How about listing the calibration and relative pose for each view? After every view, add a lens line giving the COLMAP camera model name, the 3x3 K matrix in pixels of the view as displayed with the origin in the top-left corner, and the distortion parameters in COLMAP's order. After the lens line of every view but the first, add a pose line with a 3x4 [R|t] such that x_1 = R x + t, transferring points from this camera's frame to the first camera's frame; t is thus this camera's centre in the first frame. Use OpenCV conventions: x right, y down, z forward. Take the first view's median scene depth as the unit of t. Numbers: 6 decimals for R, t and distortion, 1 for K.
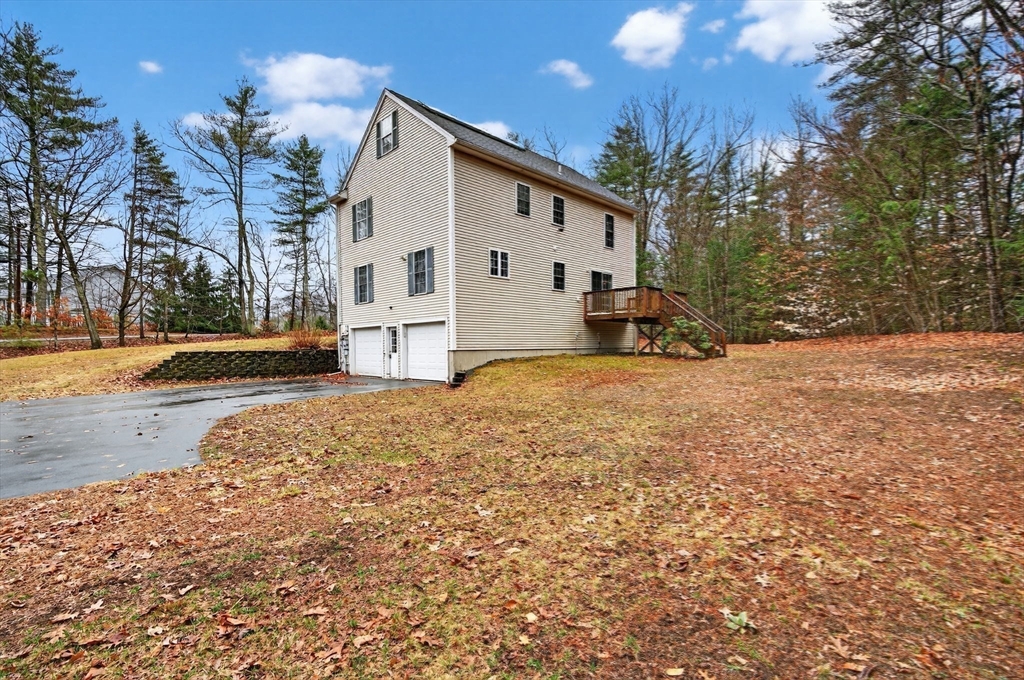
lens RADIAL K [[467.4, 0, 510.5], [0, 467.4, 350.0], [0, 0, 1]] dist [-0.000502, 0.000244]
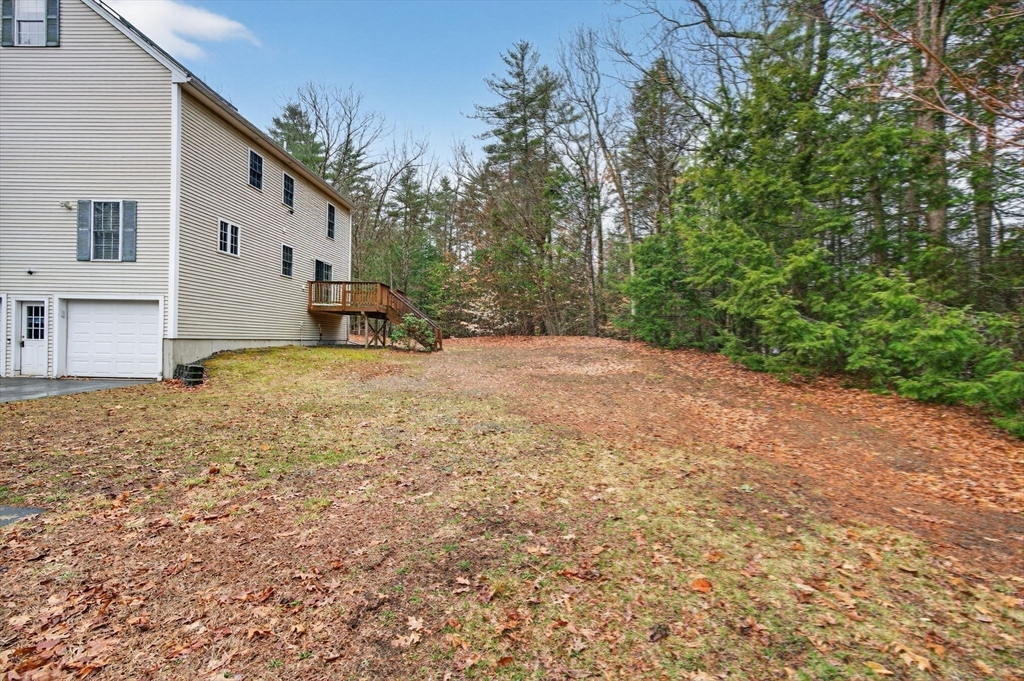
lens RADIAL K [[461.8, 0, 515.3], [0, 461.8, 327.9], [0, 0, 1]] dist [0.000049, 0.000159]
pose [[0.735010, 0.044282, 0.676608, -0.193855], [-0.022988, 0.998919, -0.040404, 0.000776], [-0.677666, 0.014144, 0.735234, 0.027436]]
